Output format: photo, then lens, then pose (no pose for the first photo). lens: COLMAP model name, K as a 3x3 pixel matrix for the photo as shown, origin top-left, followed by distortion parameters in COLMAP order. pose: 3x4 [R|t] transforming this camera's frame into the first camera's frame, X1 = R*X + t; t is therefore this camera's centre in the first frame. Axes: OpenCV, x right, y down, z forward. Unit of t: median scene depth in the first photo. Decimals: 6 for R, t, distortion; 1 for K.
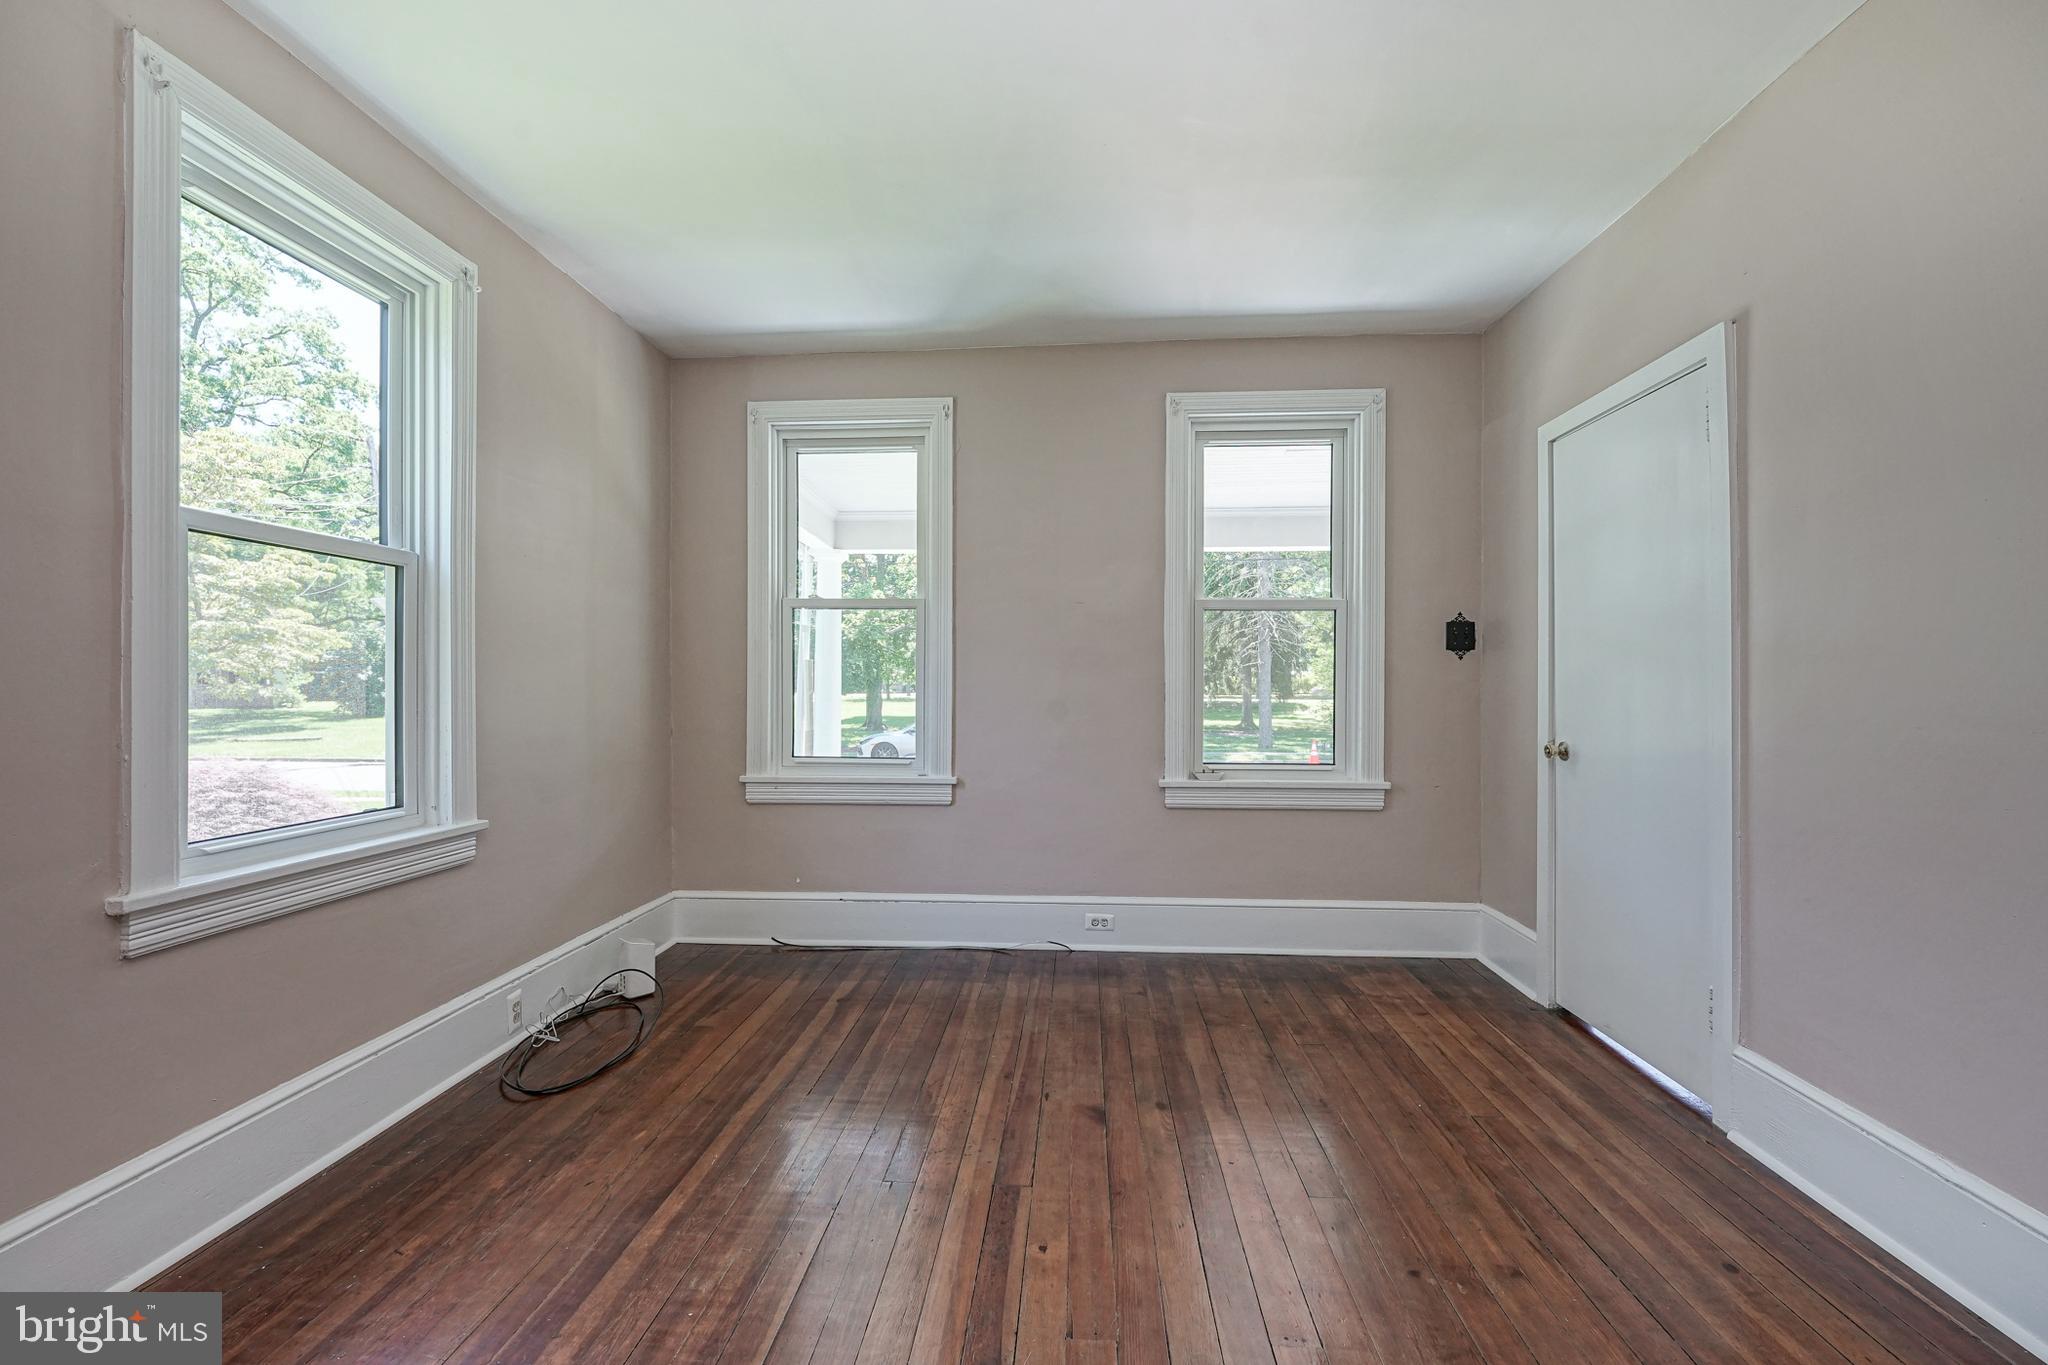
lens RADIAL K [[843.5, 0, 1020.3], [0, 843.5, 678.8], [0, 0, 1]] dist [-0.003856, 0.000056]
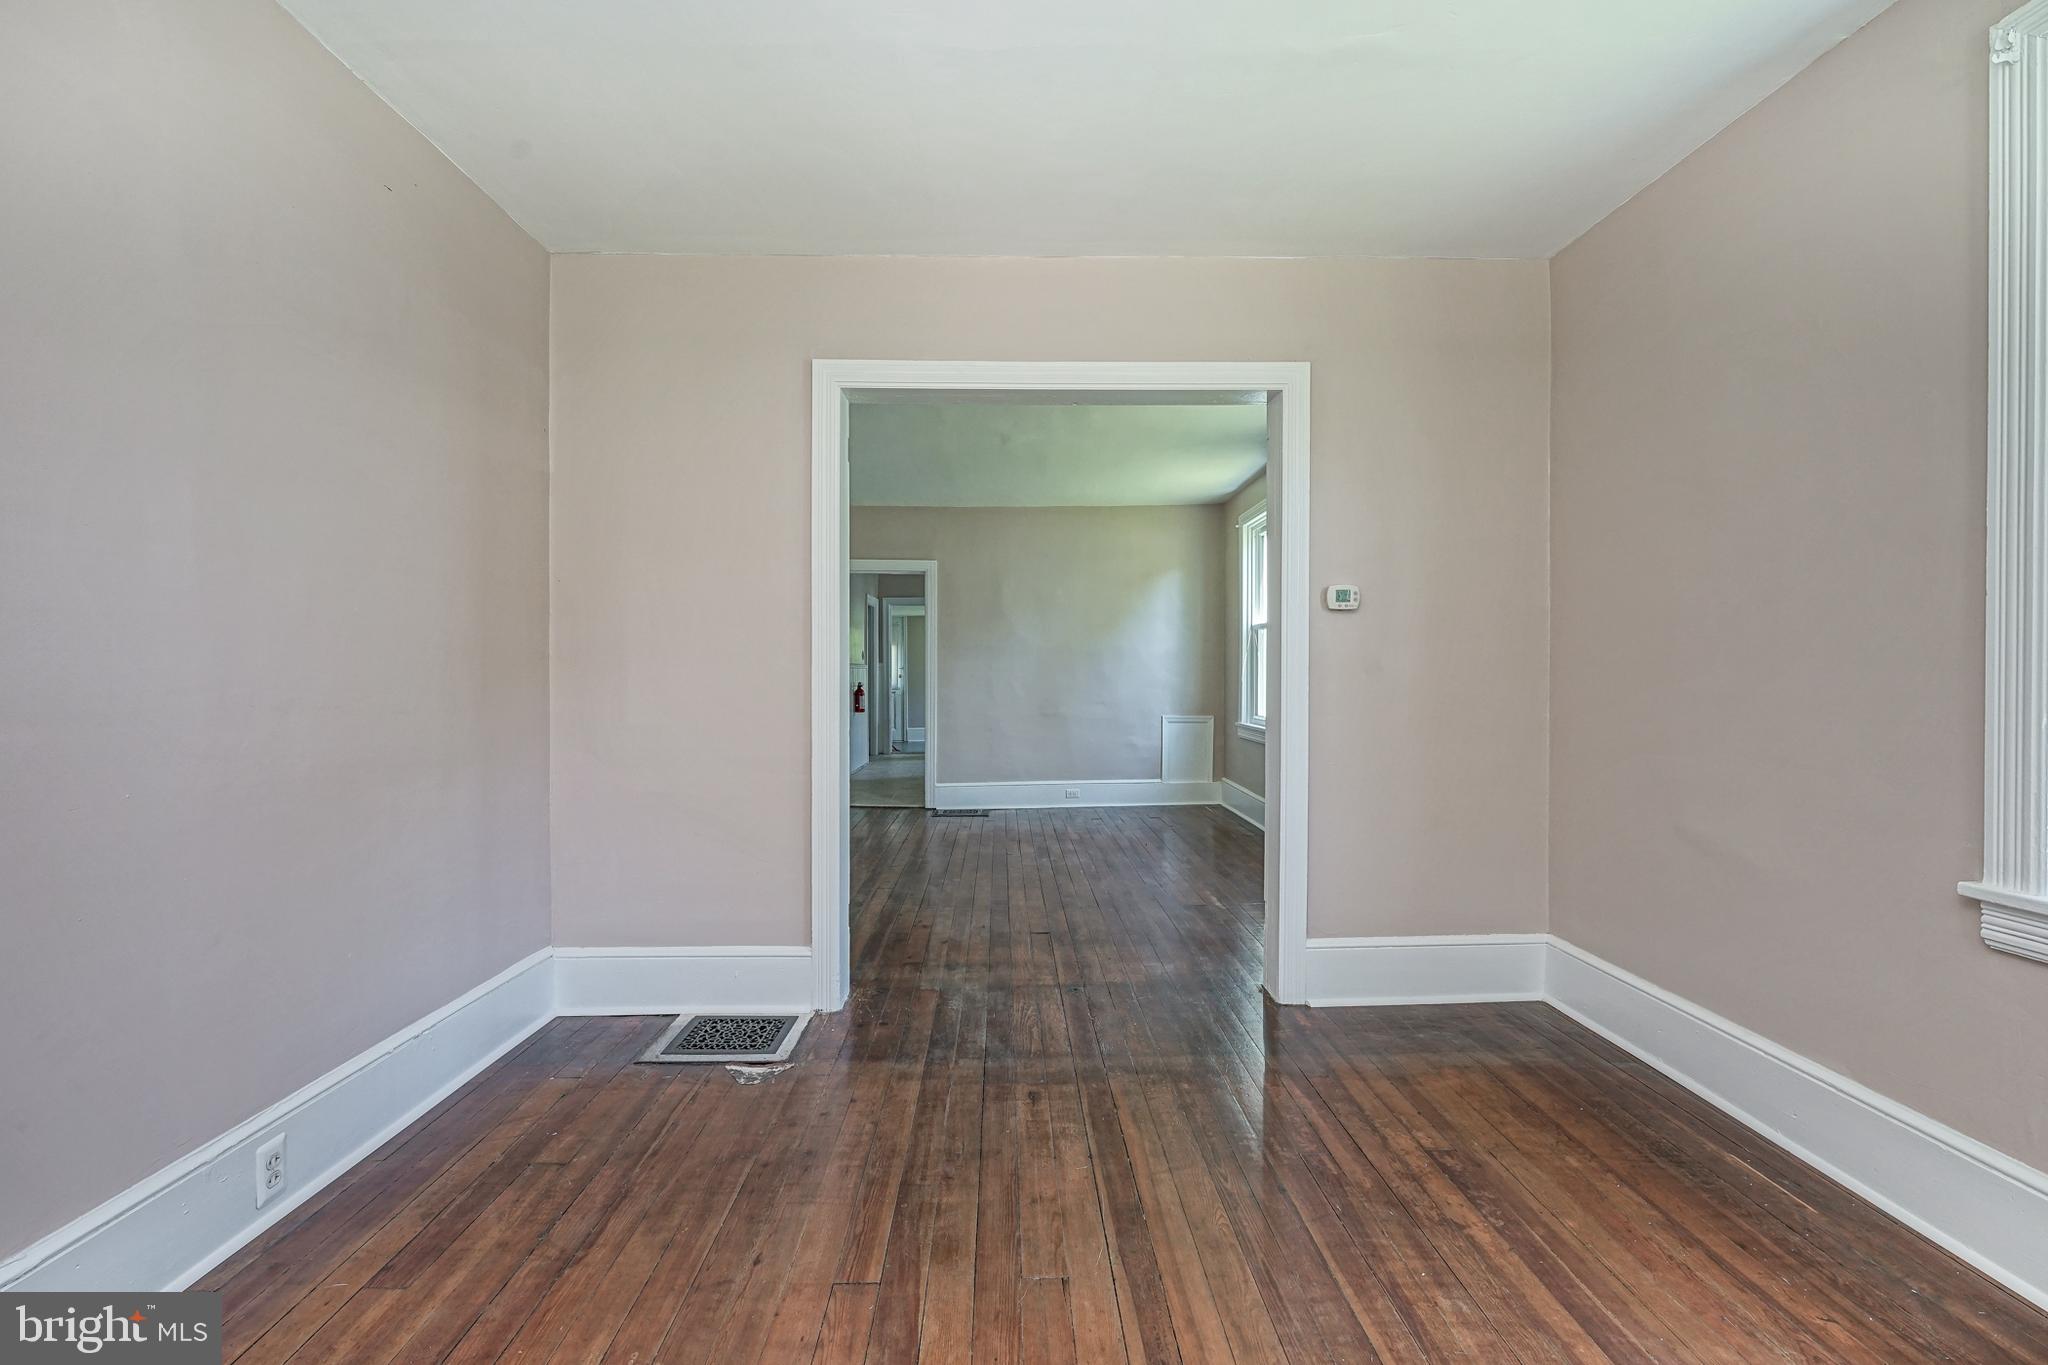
lens RADIAL K [[843.5, 0, 1022.6], [0, 843.5, 681.6], [0, 0, 1]] dist [-0.003856, 0.000056]
pose [[-0.995756, -0.001296, -0.092024, 0.196863], [-0.000966, 0.999993, -0.003625, 0.016057], [0.092028, -0.003521, -0.995750, 1.916053]]
